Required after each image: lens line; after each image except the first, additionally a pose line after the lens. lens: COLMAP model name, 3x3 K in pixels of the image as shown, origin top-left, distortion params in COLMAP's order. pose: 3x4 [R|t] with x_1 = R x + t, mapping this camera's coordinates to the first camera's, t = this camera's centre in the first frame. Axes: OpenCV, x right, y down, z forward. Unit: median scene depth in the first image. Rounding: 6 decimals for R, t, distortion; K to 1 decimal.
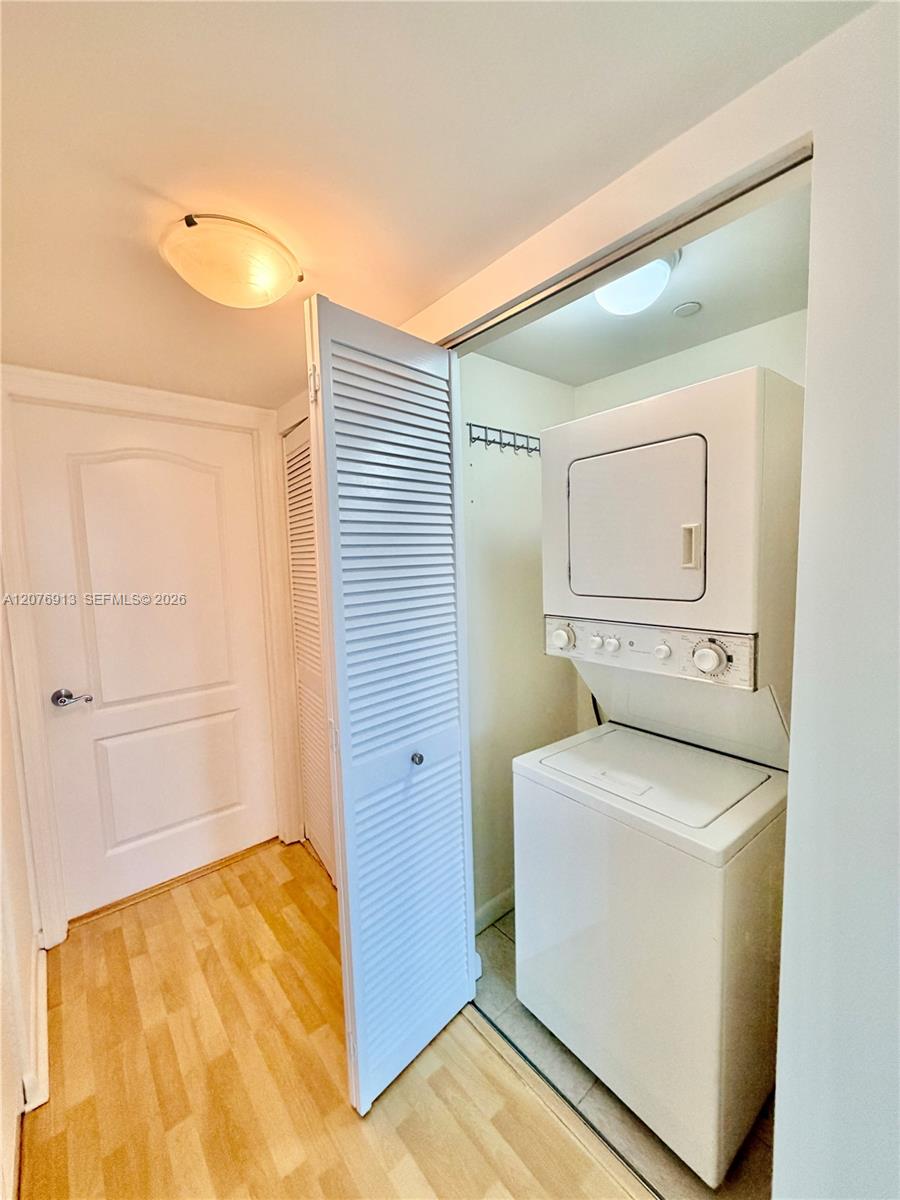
lens RADIAL K [[477.3, 0, 449.4], [0, 477.3, 597.8], [0, 0, 1]] dist [-0.000534, -0.000103]
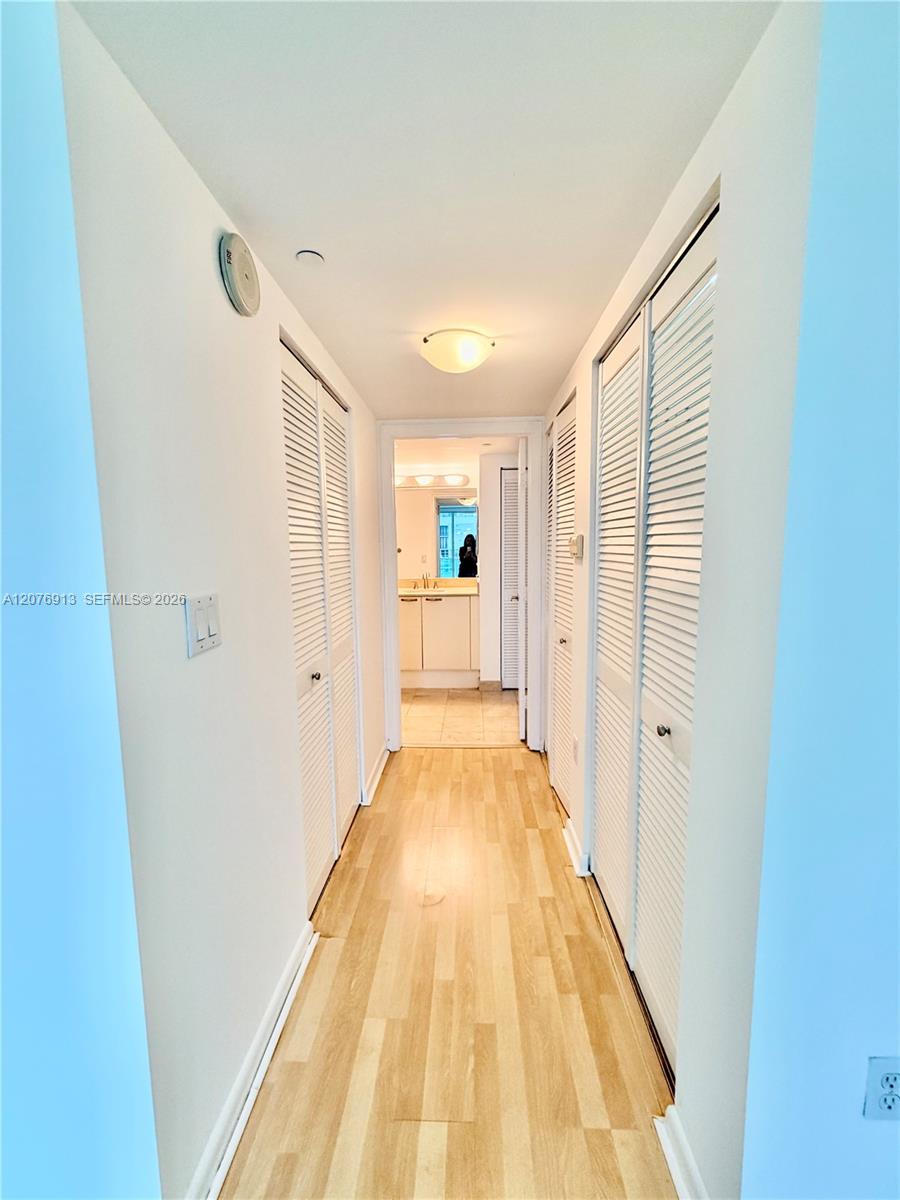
lens RADIAL K [[477.3, 0, 449.4], [0, 477.3, 597.8], [0, 0, 1]] dist [-0.000534, -0.000103]
pose [[0.734765, 0.090733, -0.672227, 0.487820], [-0.069691, 0.995867, 0.058242, 0.054752], [0.674733, 0.004054, 0.738051, -0.173399]]
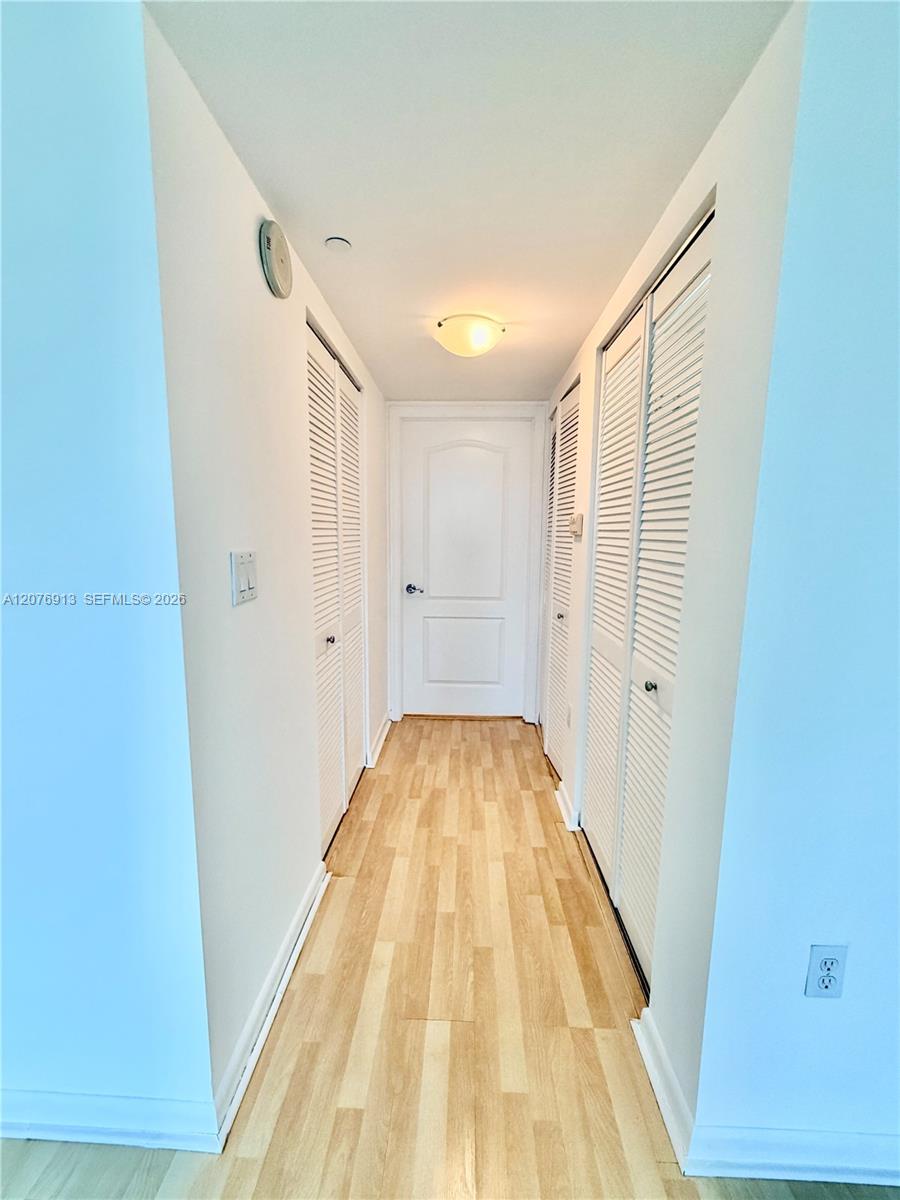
lens RADIAL K [[477.3, 0, 449.4], [0, 477.3, 597.8], [0, 0, 1]] dist [-0.000534, -0.000103]
pose [[0.738121, 0.125455, -0.662901, 0.523137], [-0.092404, 0.992098, 0.084866, 0.089231], [0.668310, -0.001387, 0.743881, -0.246942]]
